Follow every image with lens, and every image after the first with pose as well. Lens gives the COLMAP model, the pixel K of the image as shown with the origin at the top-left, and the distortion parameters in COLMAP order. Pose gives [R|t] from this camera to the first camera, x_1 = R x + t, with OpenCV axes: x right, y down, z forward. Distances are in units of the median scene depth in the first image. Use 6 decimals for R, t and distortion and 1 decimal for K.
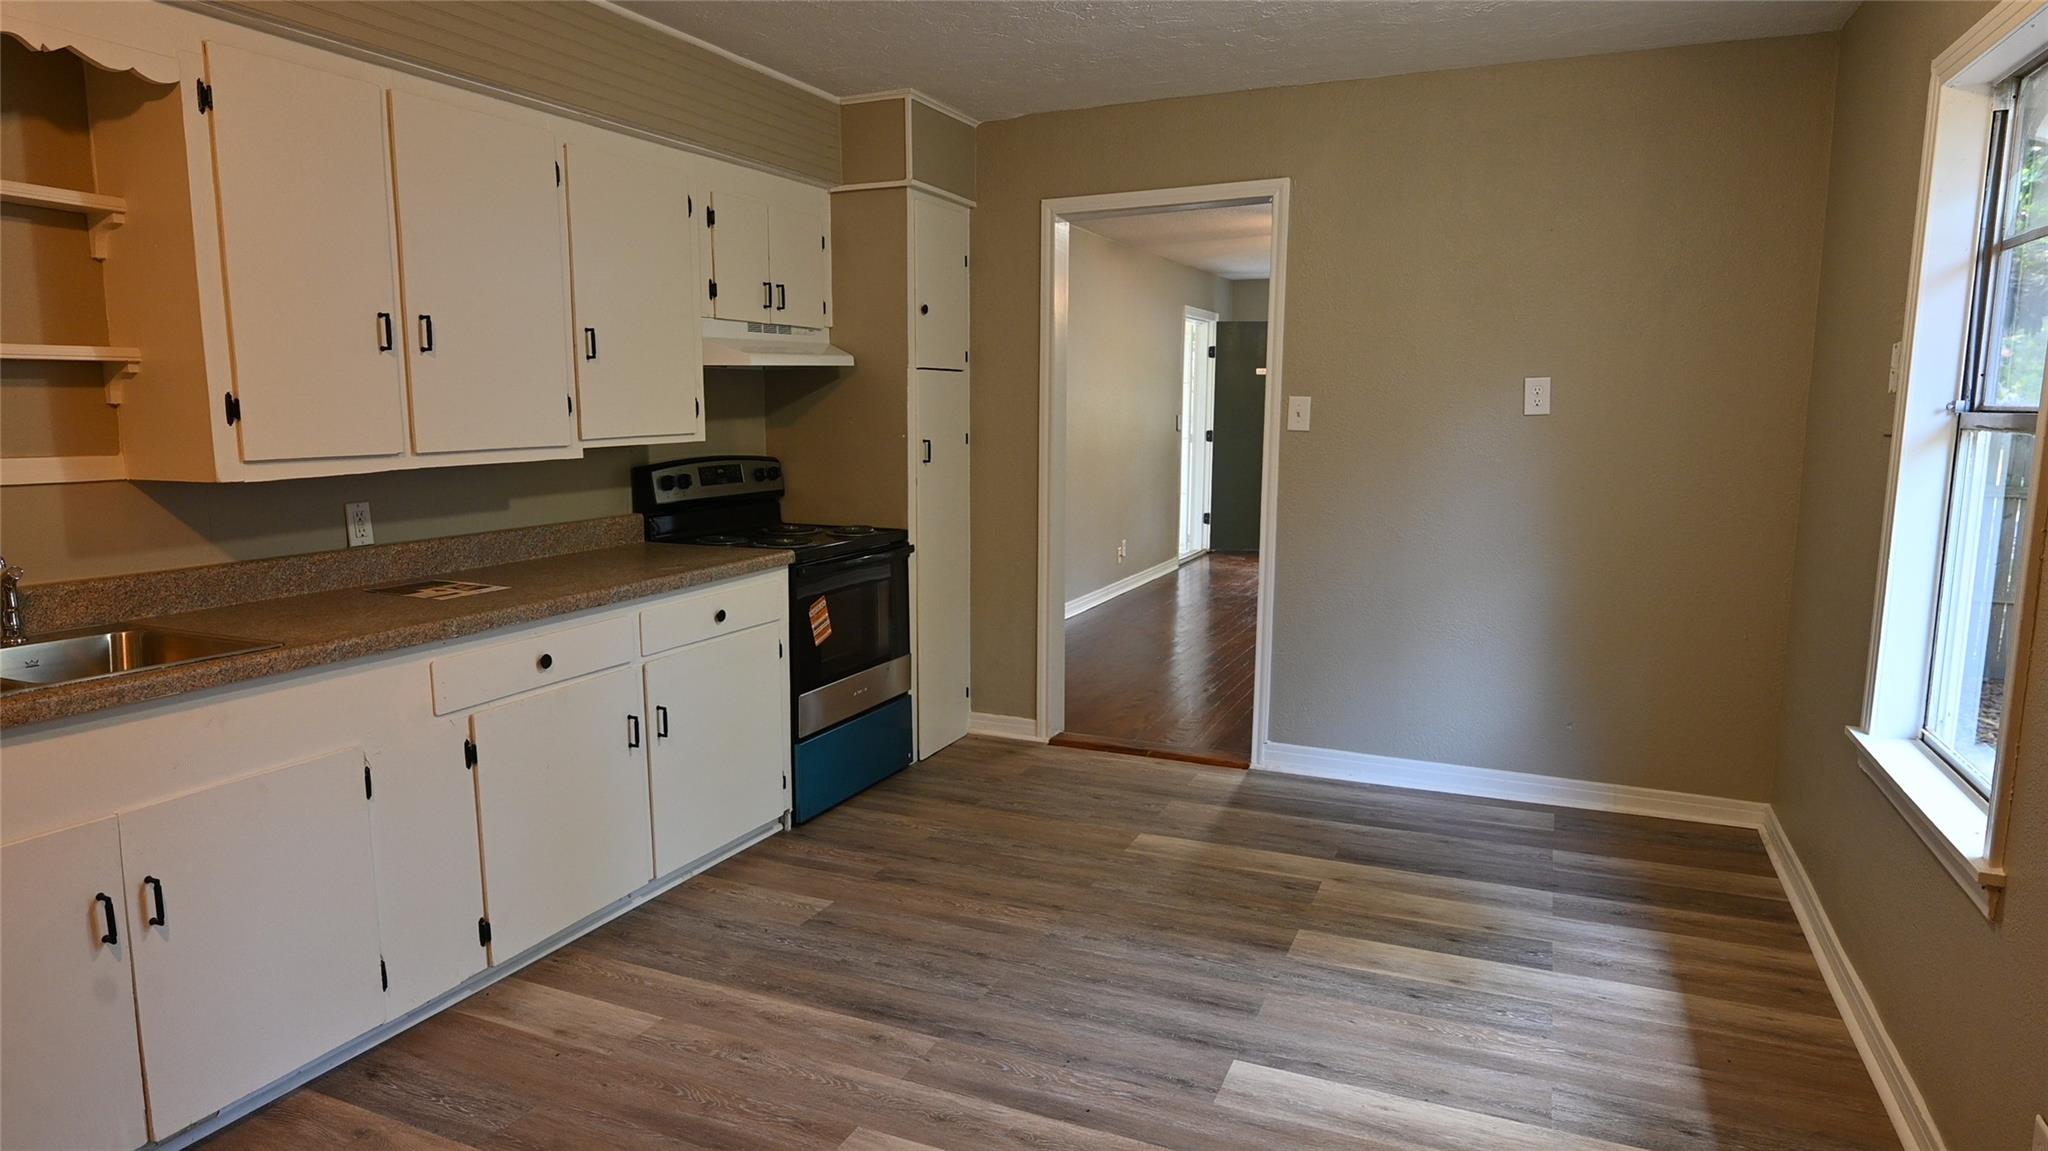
lens RADIAL K [[1216.4, 0, 1000.0], [0, 1216.4, 569.7], [0, 0, 1]] dist [0.000168, 0.002727]
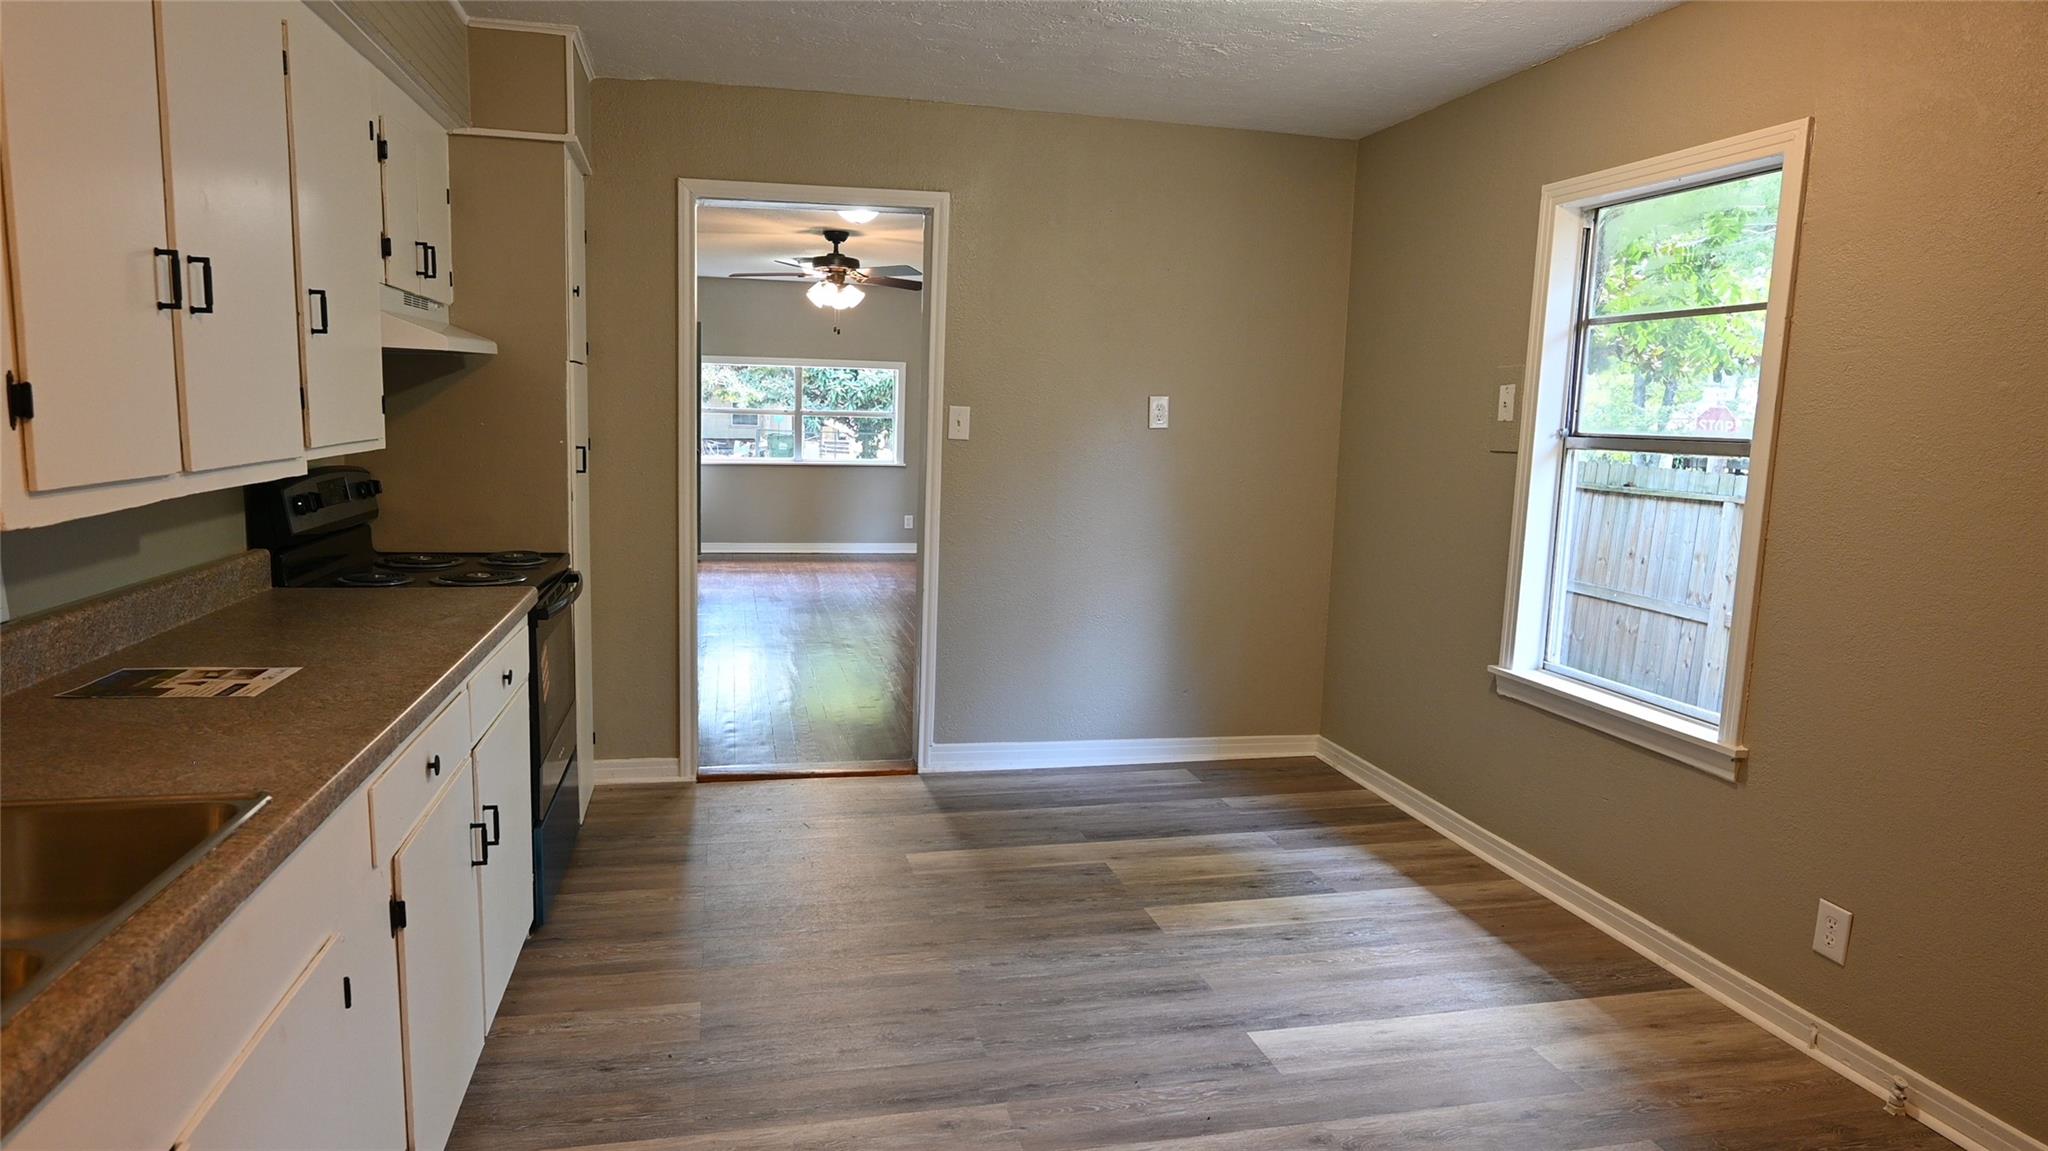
lens RADIAL K [[1216.4, 0, 1007.6], [0, 1216.4, 574.0], [0, 0, 1]] dist [0.000168, 0.002727]
pose [[0.795080, -0.058420, 0.603684, -0.488440], [0.054747, 0.998200, 0.024494, -0.032434], [-0.604028, 0.013575, 0.796847, 0.215070]]
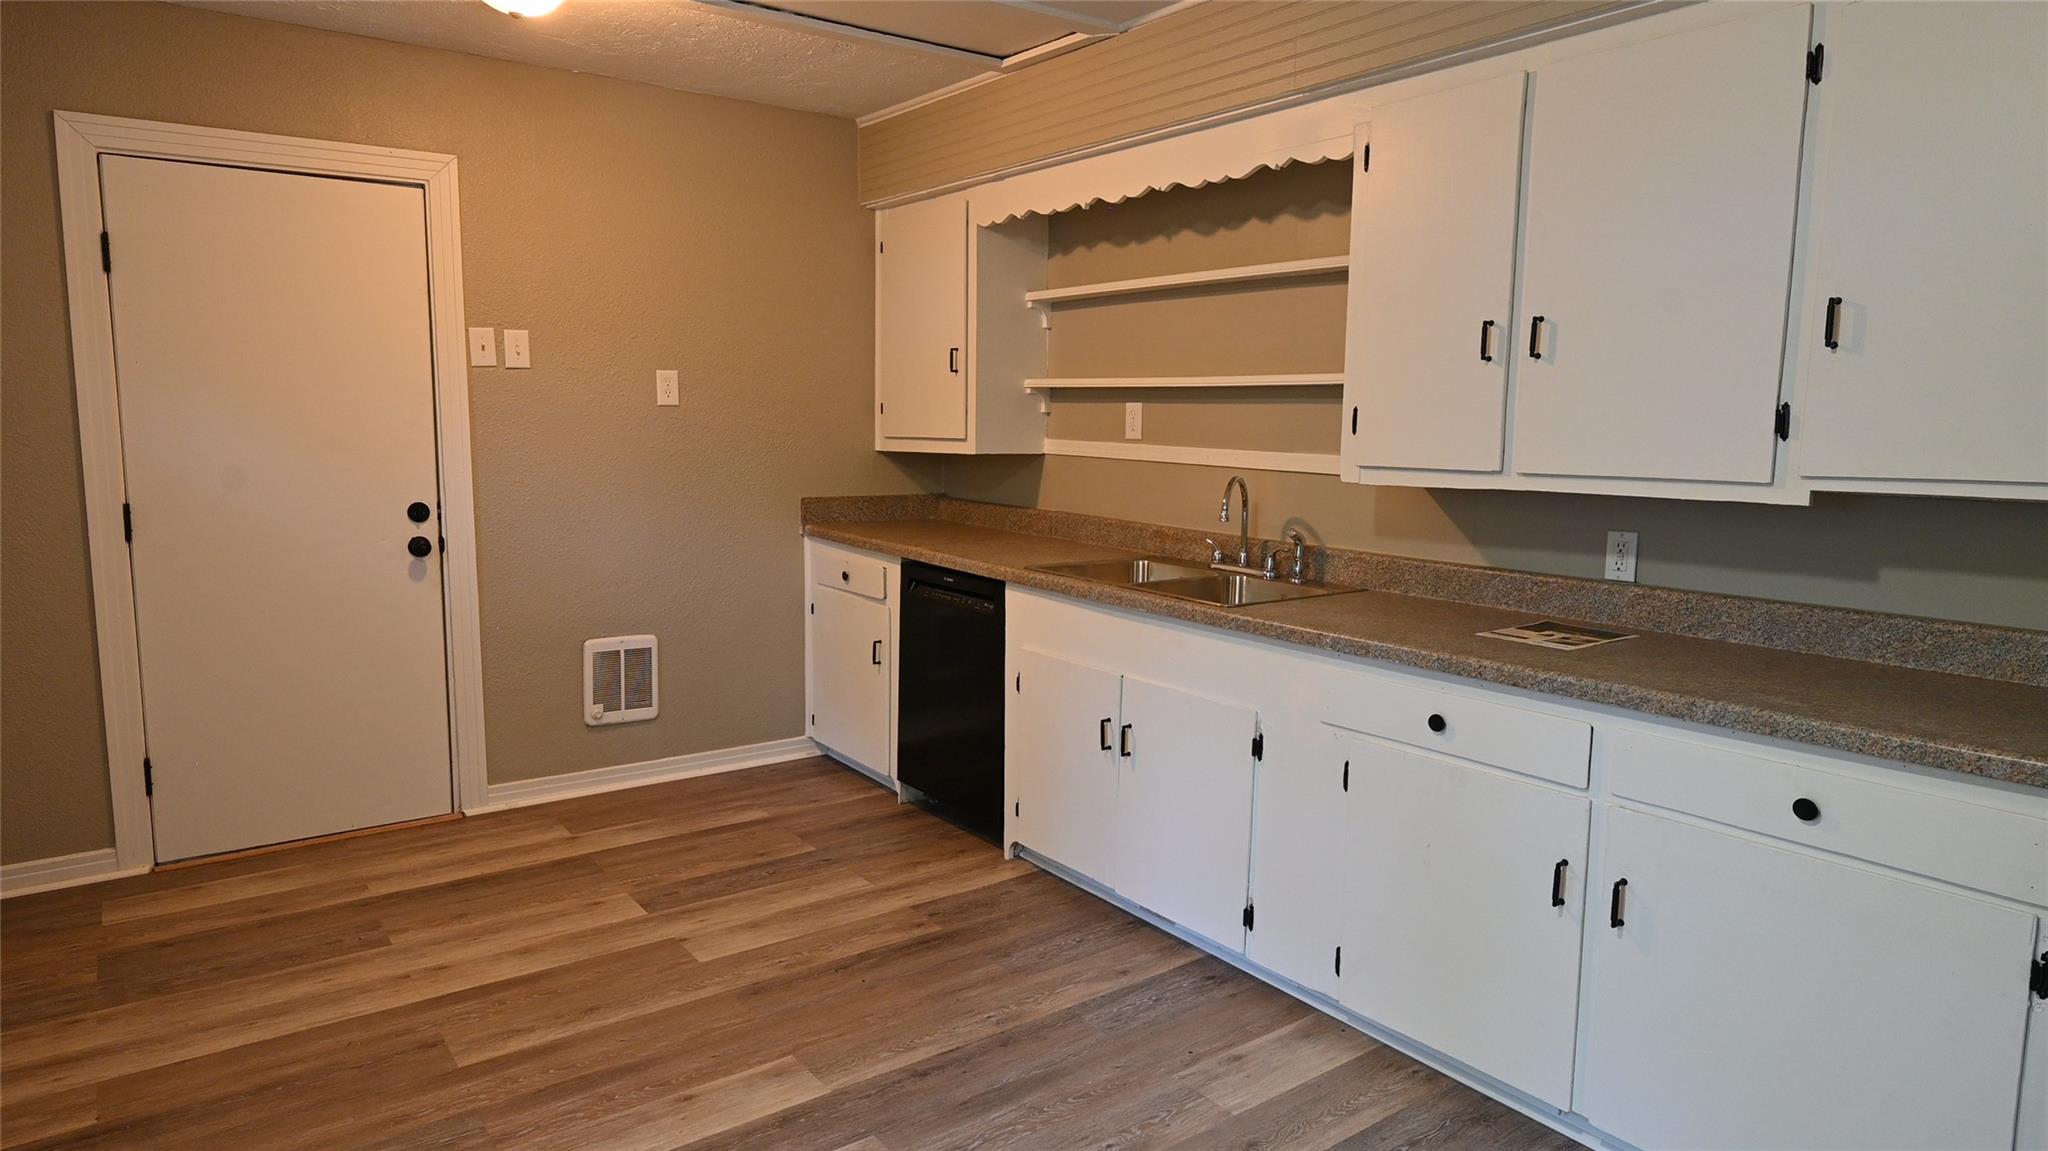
lens RADIAL K [[1216.4, 0, 1006.6], [0, 1216.4, 571.1], [0, 0, 1]] dist [0.000168, 0.002727]
pose [[-0.493482, 0.104909, -0.863406, 0.449868], [-0.128070, 0.973113, 0.191438, -0.137869], [0.860275, 0.205048, -0.466778, 1.027841]]
